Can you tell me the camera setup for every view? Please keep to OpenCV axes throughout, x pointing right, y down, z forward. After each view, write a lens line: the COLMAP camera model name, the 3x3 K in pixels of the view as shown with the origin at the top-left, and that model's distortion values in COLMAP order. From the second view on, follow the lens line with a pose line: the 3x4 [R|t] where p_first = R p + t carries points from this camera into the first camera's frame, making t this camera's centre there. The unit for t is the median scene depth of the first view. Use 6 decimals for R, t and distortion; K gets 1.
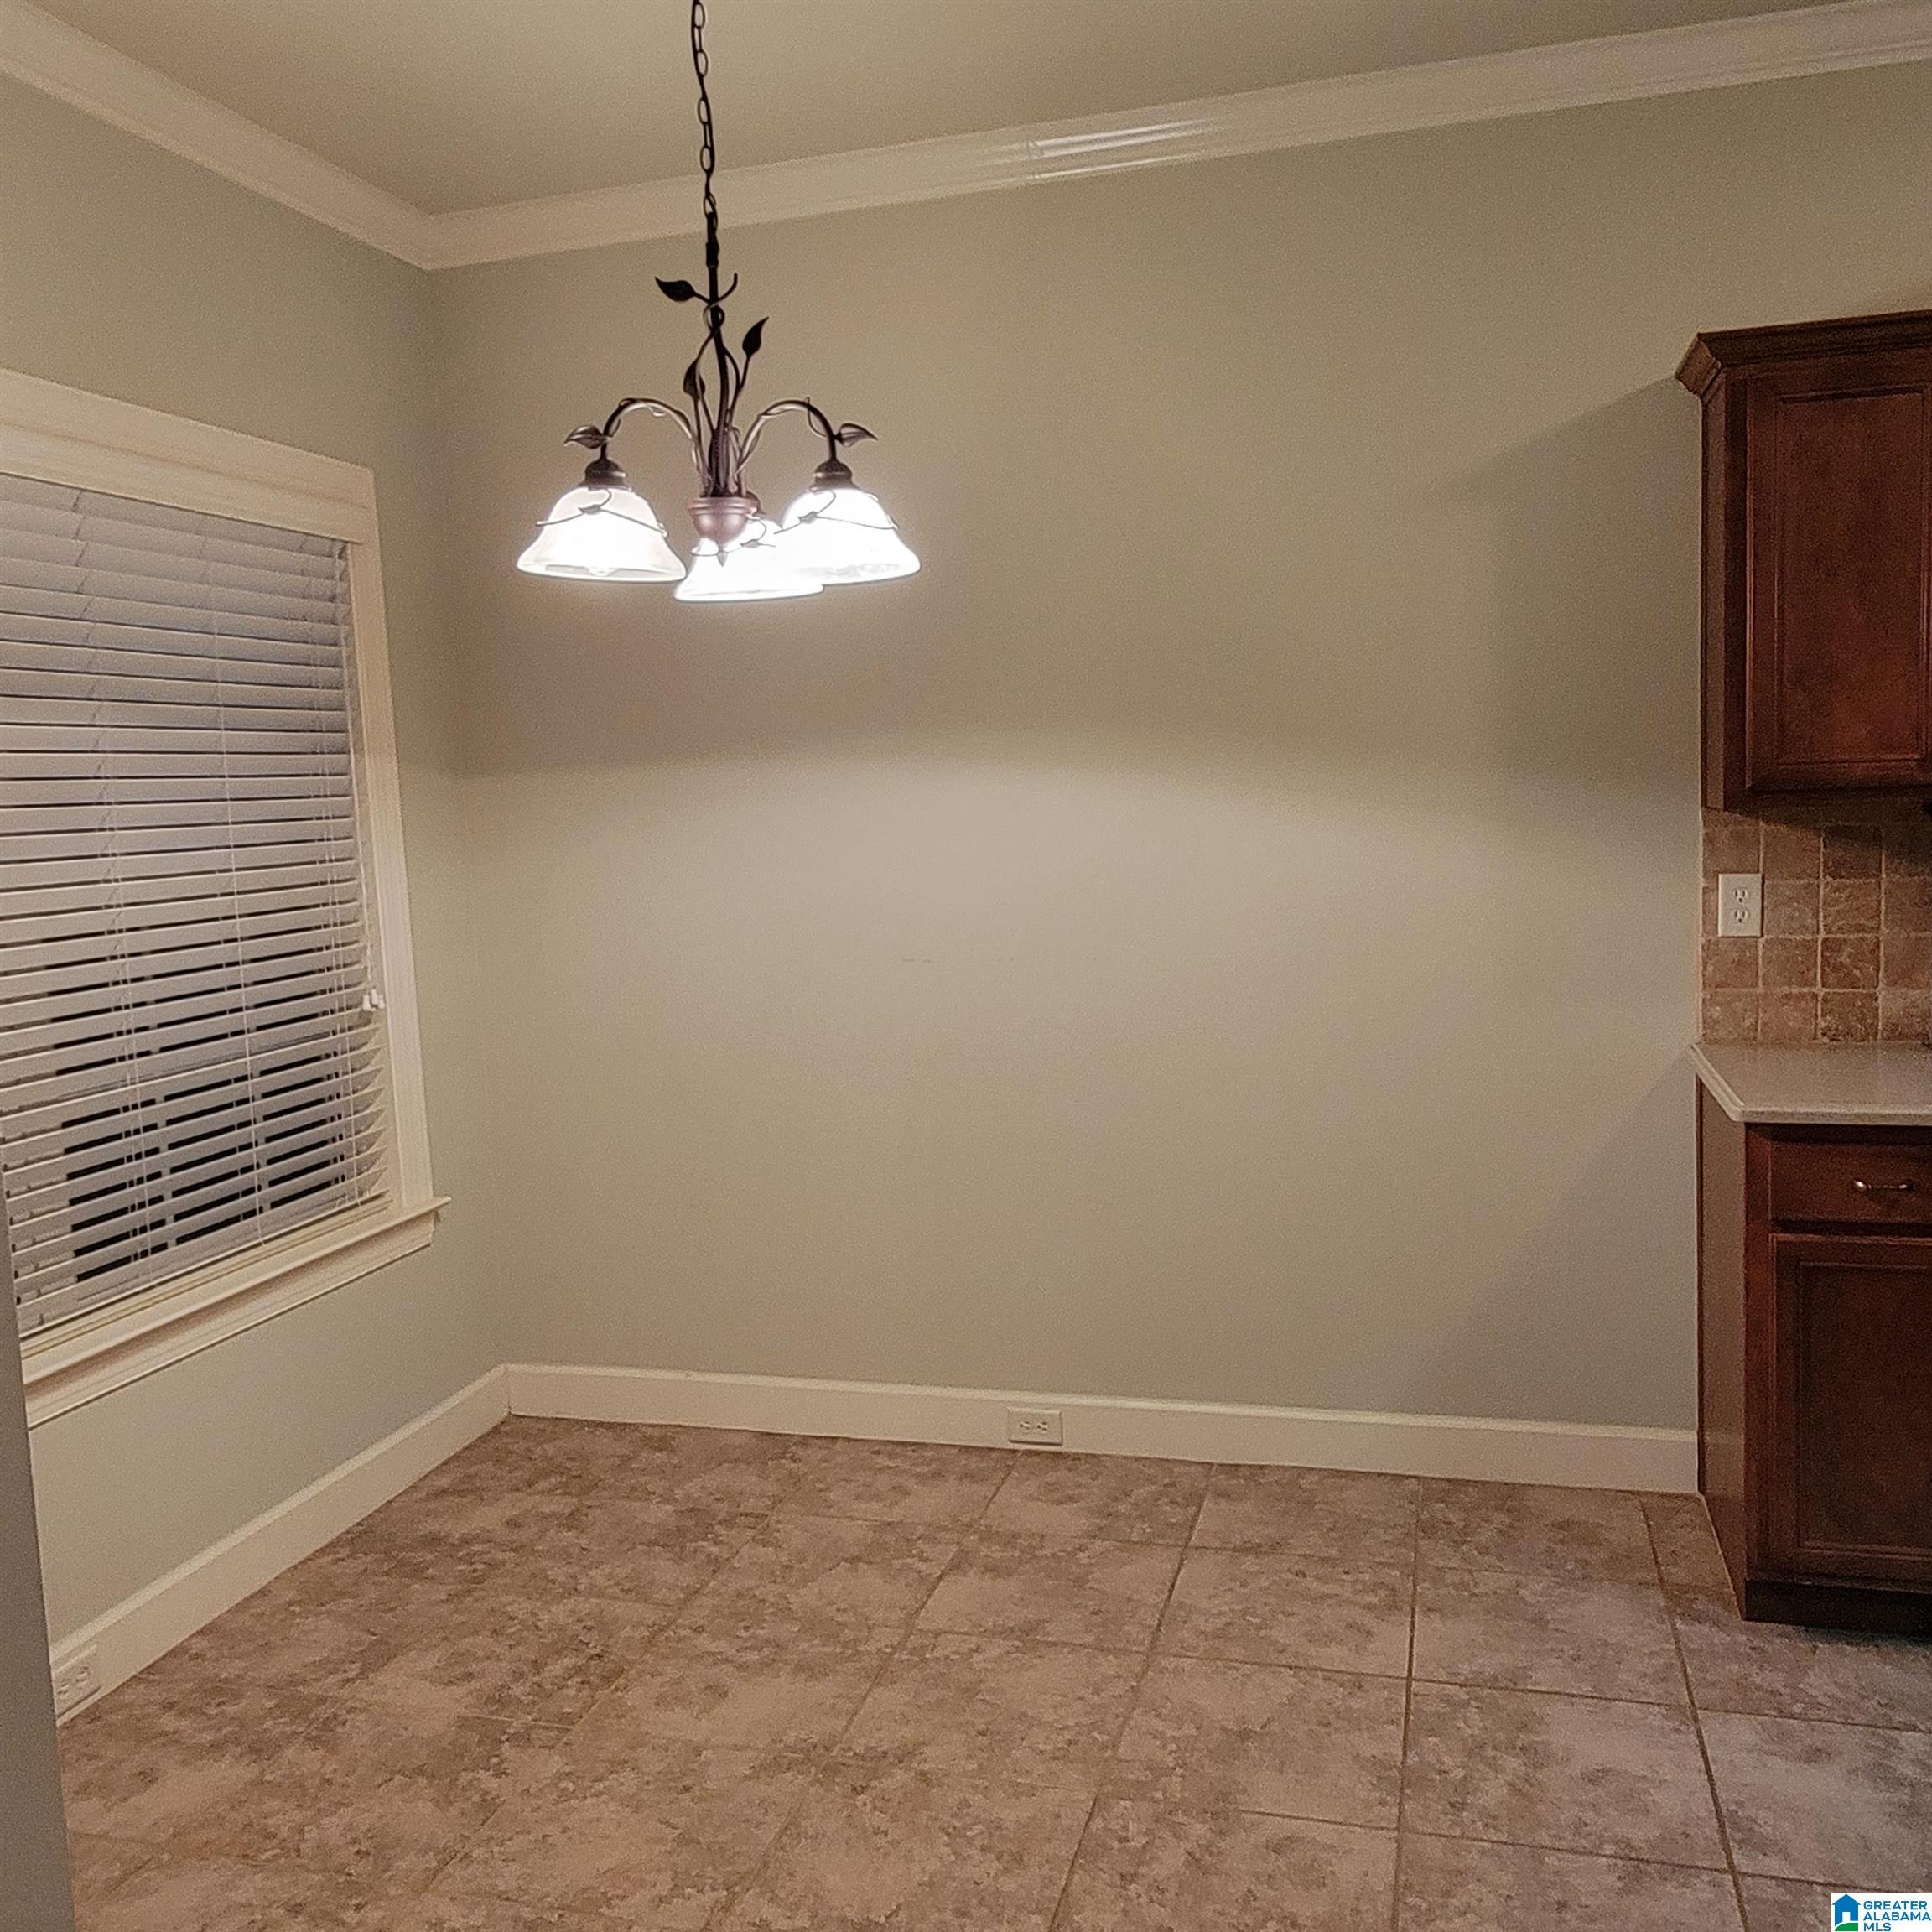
lens RADIAL K [[1768.4, 0, 935.2], [0, 1768.4, 961.4], [0, 0, 1]] dist [0.004545, -0.000909]
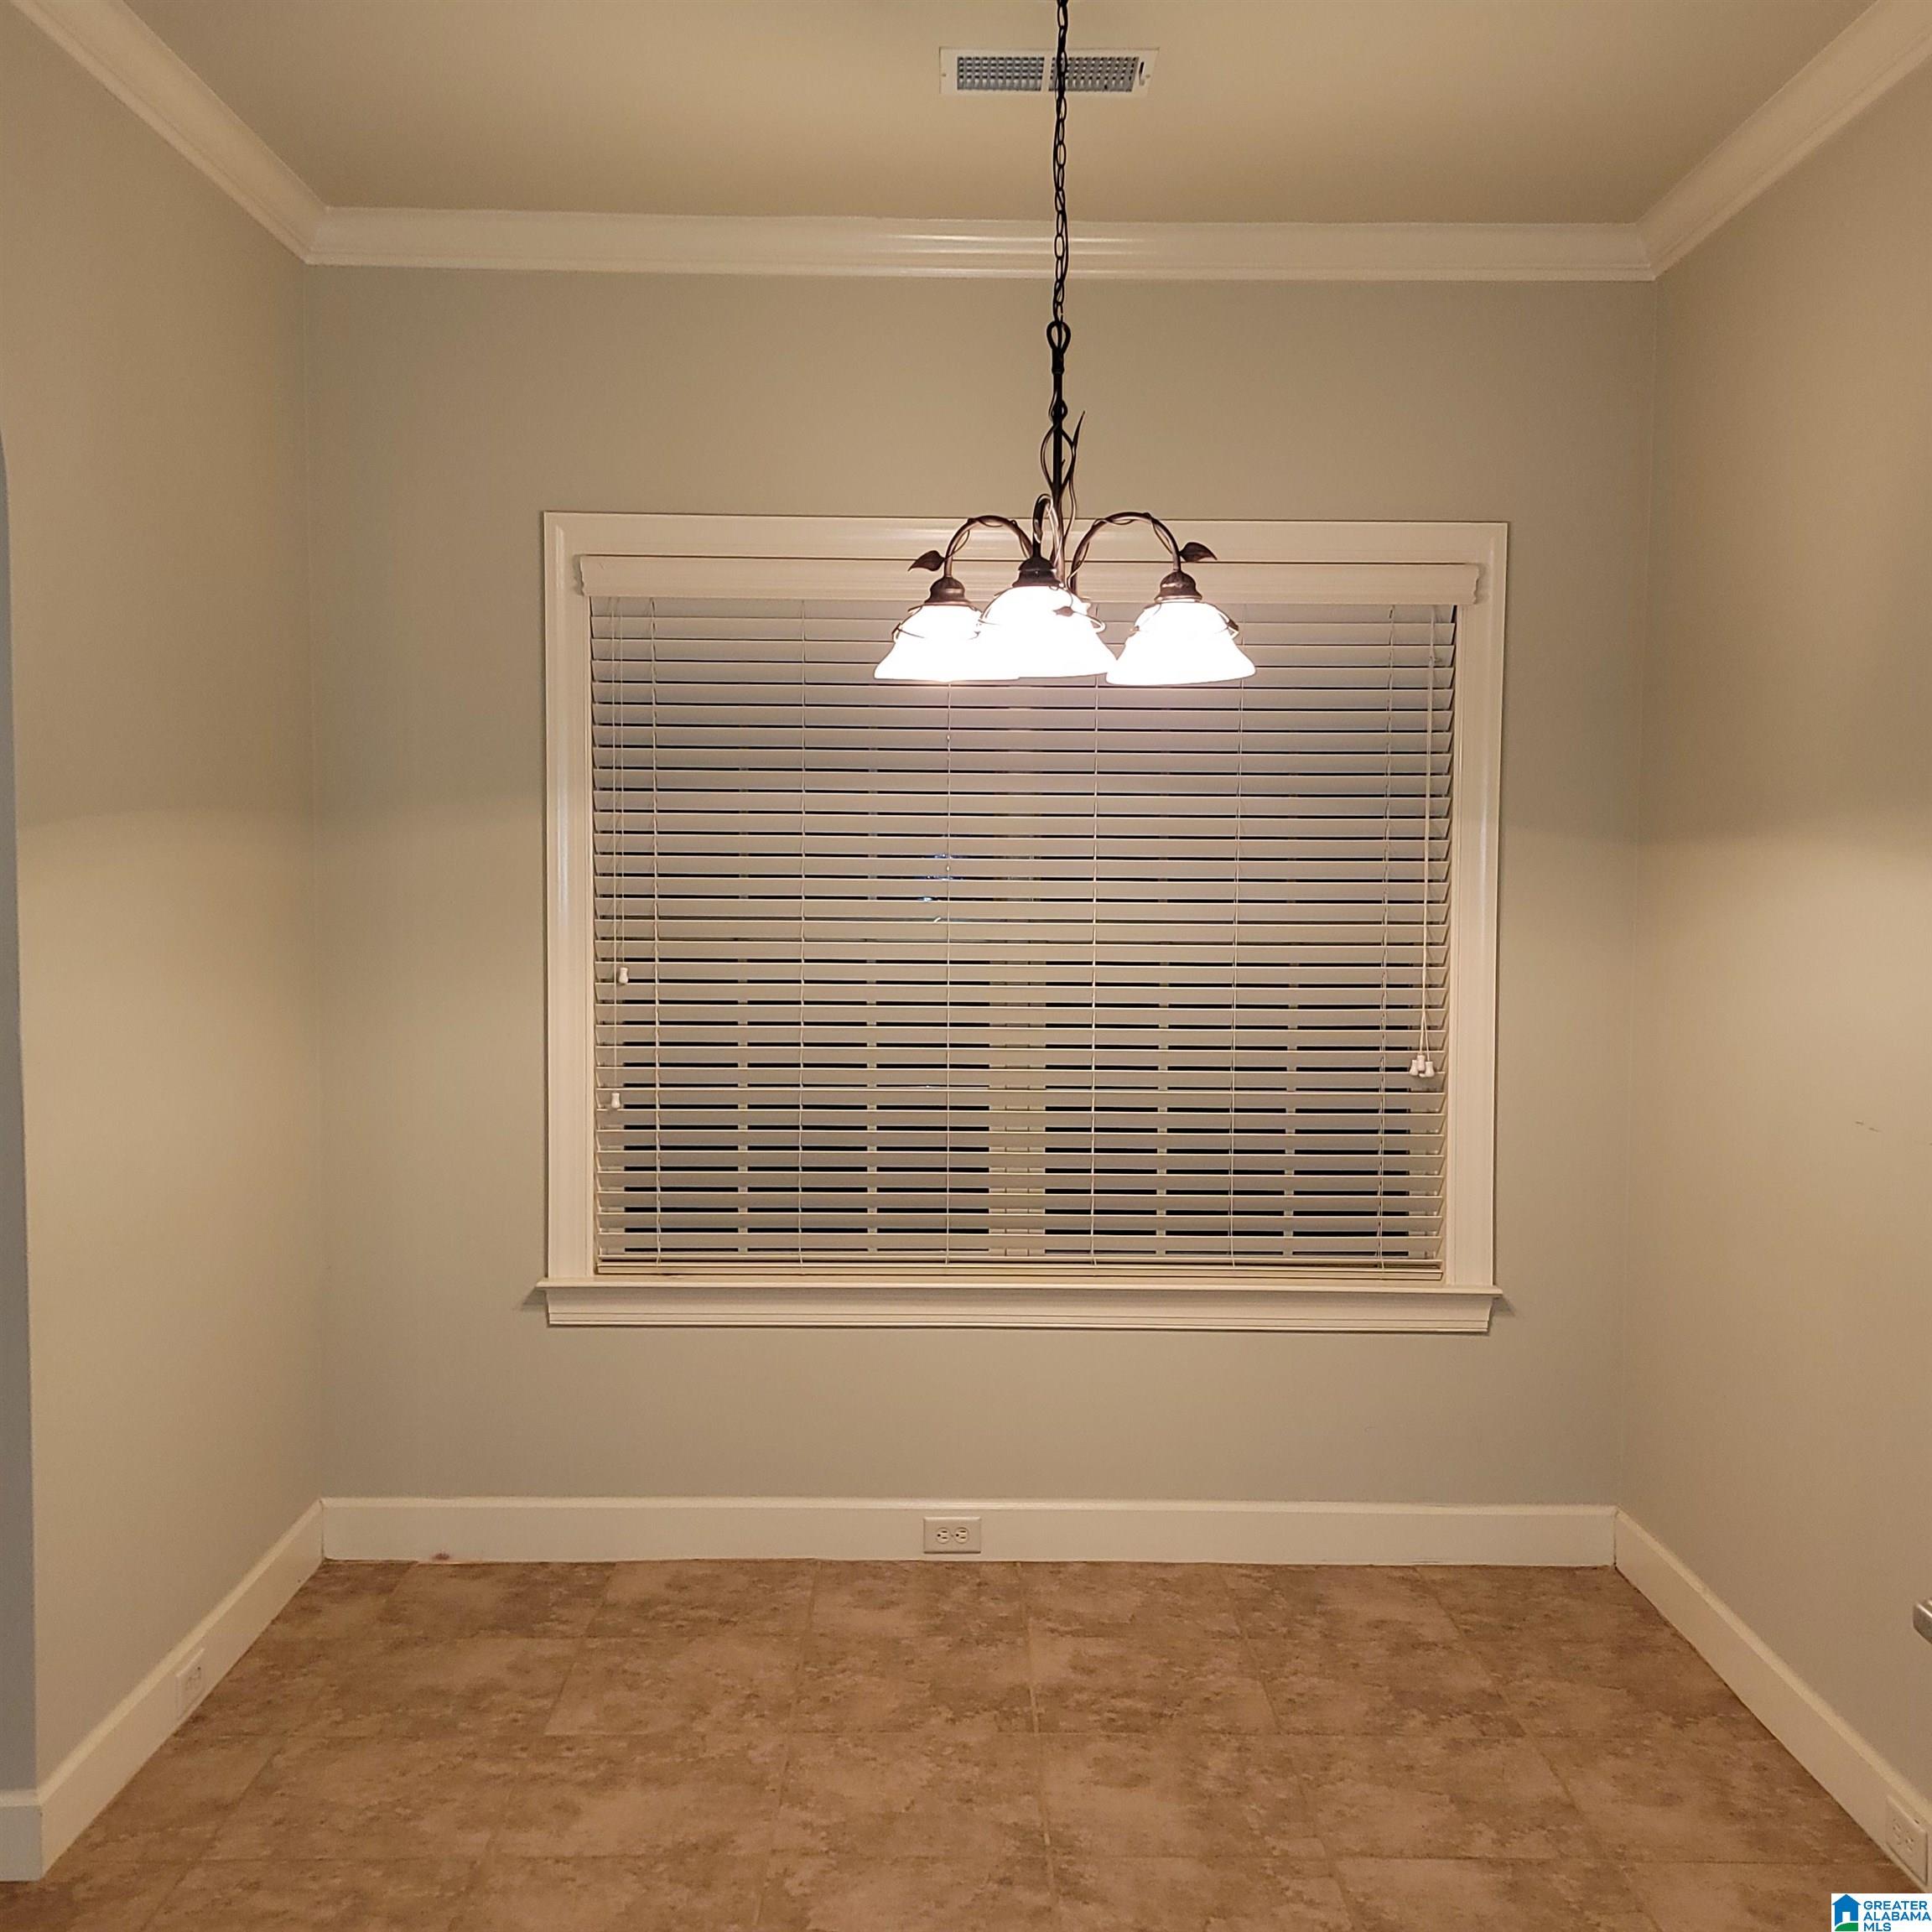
lens RADIAL K [[2042.5, 0, 971.9], [0, 2042.5, 969.4], [0, 0, 1]] dist [0.045980, -0.023296]
pose [[0.295648, 0.100426, -0.950004, 0.795325], [-0.118044, 0.990678, 0.067990, -0.091479], [0.947976, 0.092041, 0.304746, 0.466082]]
